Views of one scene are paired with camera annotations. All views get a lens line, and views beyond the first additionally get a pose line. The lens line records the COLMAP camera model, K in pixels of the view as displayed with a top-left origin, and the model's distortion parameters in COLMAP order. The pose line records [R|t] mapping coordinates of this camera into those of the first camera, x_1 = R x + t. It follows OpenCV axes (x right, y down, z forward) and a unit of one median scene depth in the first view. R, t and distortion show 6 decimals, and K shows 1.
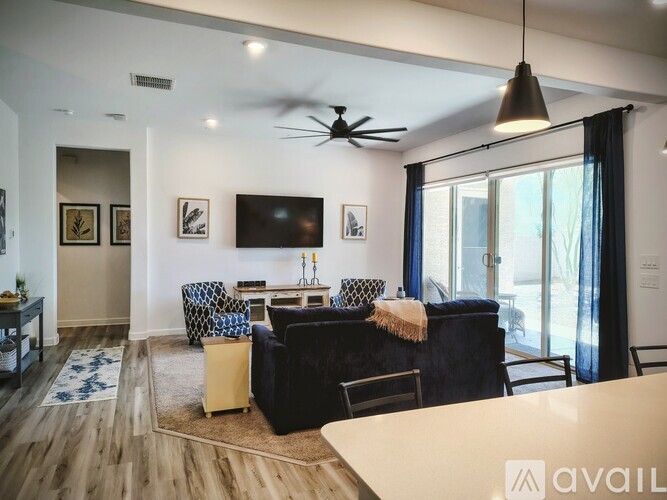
lens RADIAL K [[461.5, 0, 330.6], [0, 461.5, 246.3], [0, 0, 1]] dist [0.028889, -0.002613]
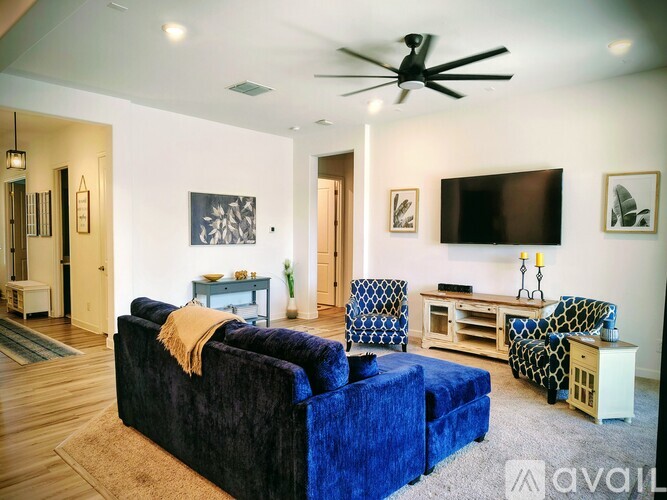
lens RADIAL K [[461.5, 0, 331.6], [0, 461.5, 255.0], [0, 0, 1]] dist [0.028889, -0.002613]
pose [[0.428381, 0.038818, -0.902764, 0.474196], [-0.014078, 0.999242, 0.036286, -0.003138], [0.903489, -0.002835, 0.428603, 0.463369]]
